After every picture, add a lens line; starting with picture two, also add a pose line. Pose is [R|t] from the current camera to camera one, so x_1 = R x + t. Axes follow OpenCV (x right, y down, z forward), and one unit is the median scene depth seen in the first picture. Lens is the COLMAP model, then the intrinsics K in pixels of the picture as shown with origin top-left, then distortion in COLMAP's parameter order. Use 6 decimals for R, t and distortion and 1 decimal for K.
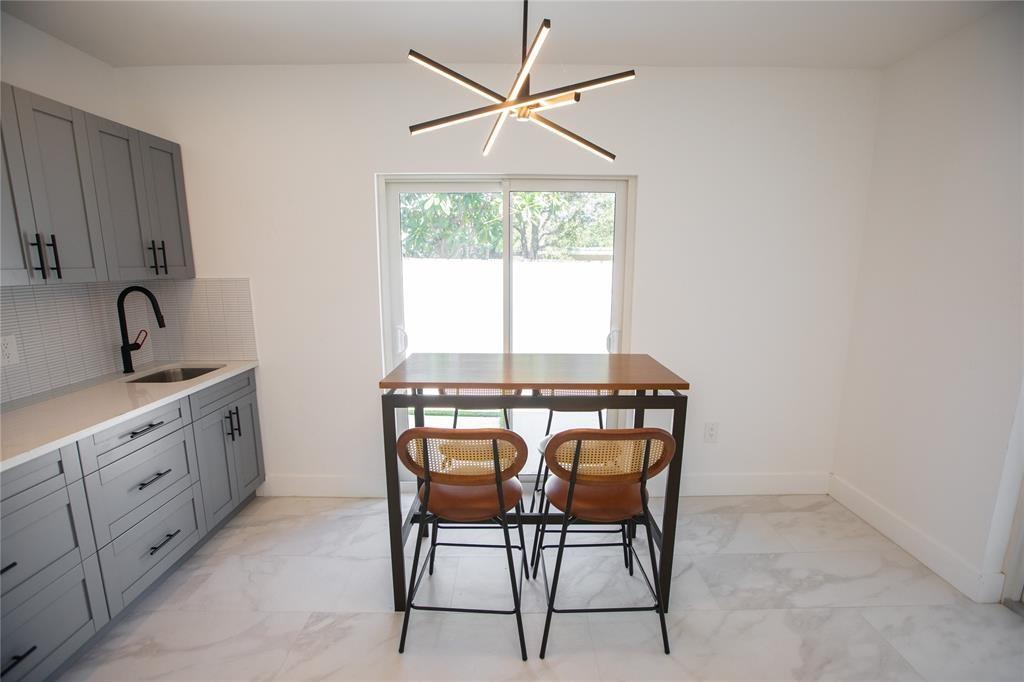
lens RADIAL K [[463.9, 0, 517.1], [0, 463.9, 345.5], [0, 0, 1]] dist [-0.027184, -0.000257]
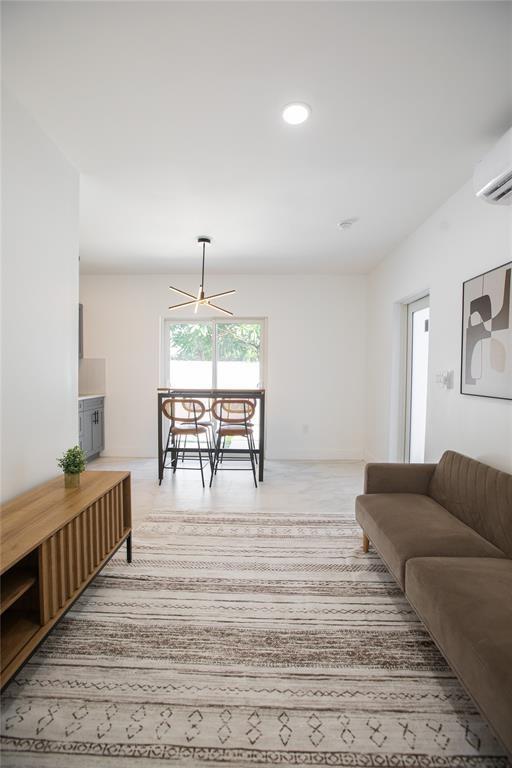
lens RADIAL K [[348.0, 0, 253.6], [0, 348.0, 383.5], [0, 0, 1]] dist [-0.027184, -0.000257]
pose [[0.999558, 0.005002, -0.029313, 0.242209], [-0.009154, 0.989640, -0.143280, 0.234608], [0.028293, 0.143485, 0.989248, -0.745402]]
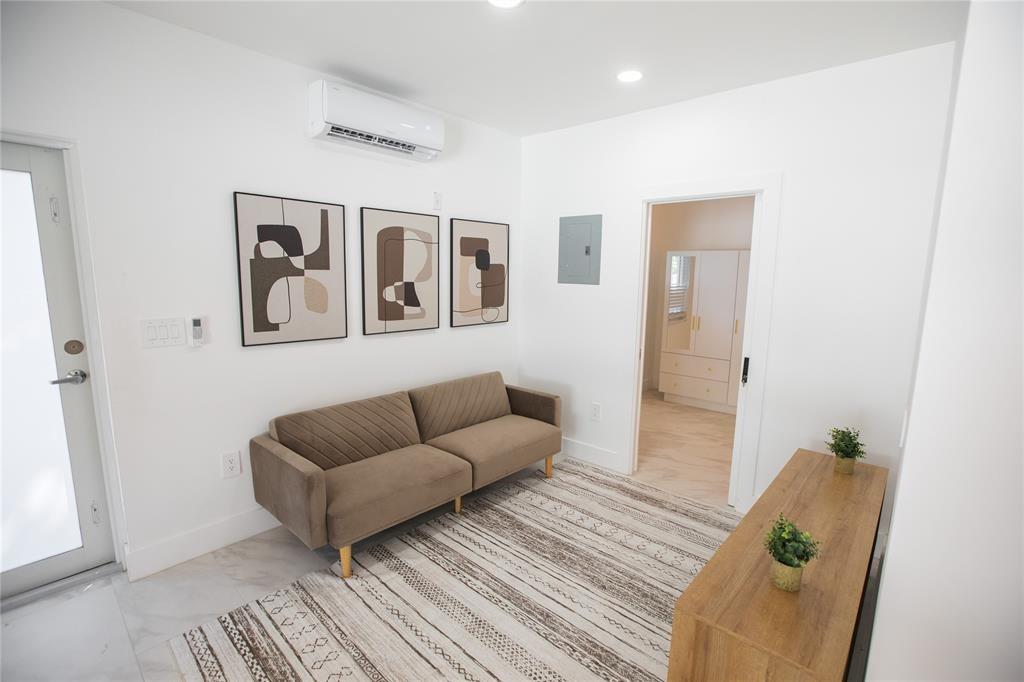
lens RADIAL K [[463.9, 0, 516.2], [0, 463.9, 343.7], [0, 0, 1]] dist [-0.027184, -0.000257]
pose [[-0.729992, -0.122817, 0.672330, -0.227605], [0.093258, 0.956621, 0.276006, -0.076052], [-0.677063, 0.264182, -0.686872, 0.429877]]
